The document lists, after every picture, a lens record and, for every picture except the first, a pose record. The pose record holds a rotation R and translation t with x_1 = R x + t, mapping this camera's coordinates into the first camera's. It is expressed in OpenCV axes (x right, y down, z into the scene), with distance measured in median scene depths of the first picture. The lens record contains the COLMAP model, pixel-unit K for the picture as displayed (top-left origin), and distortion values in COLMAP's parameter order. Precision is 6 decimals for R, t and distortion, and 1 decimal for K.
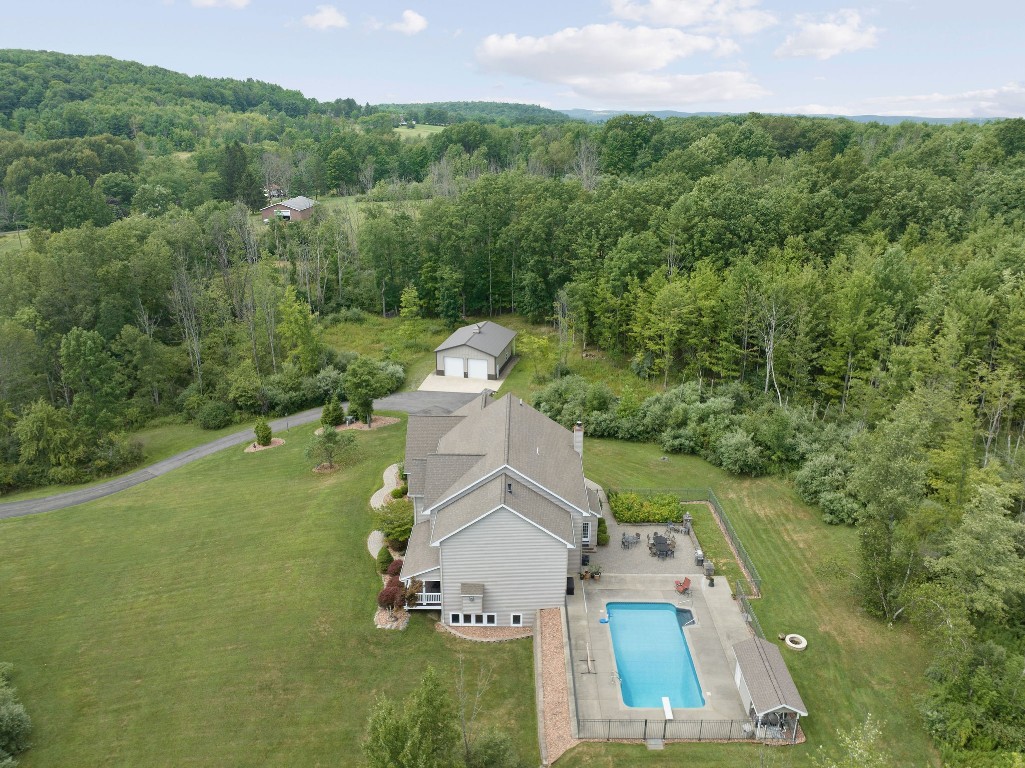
lens RADIAL K [[743.3, 0, 516.1], [0, 743.3, 382.9], [0, 0, 1]] dist [-0.039014, 0.002102]
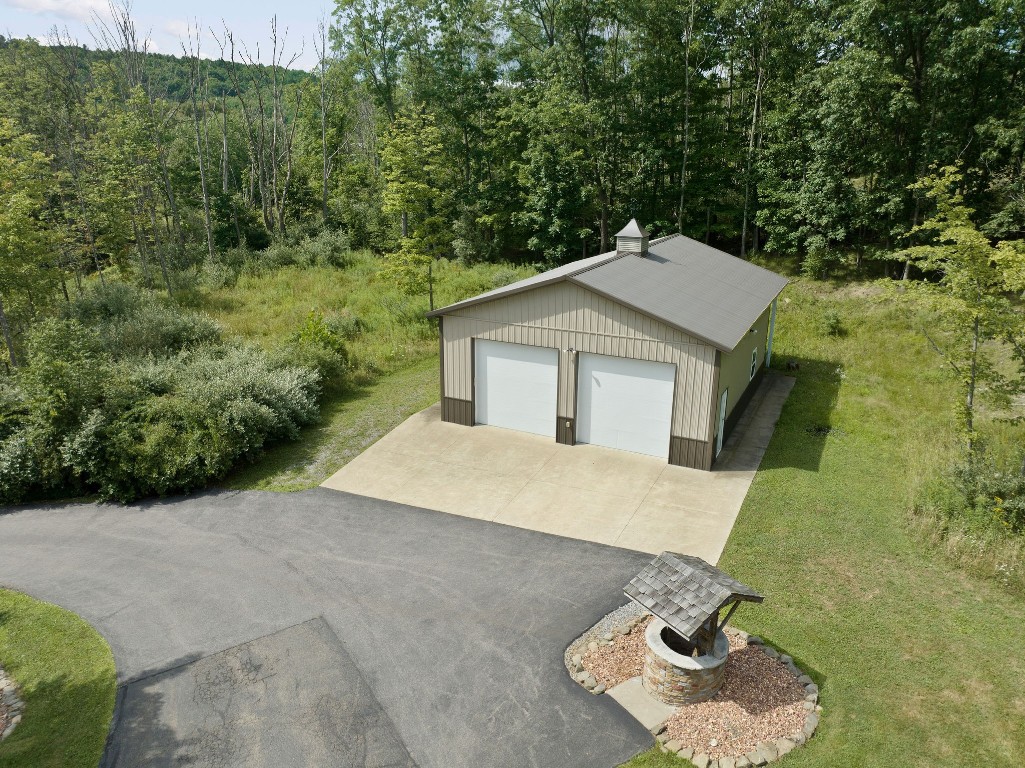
lens RADIAL K [[743.3, 0, 516.1], [0, 743.3, 382.9], [0, 0, 1]] dist [-0.039014, 0.002102]
pose [[0.971477, 0.085528, -0.221172, -0.035845], [-0.102967, 0.992321, -0.068540, -0.008254], [0.213611, 0.089358, 0.972823, 0.785283]]
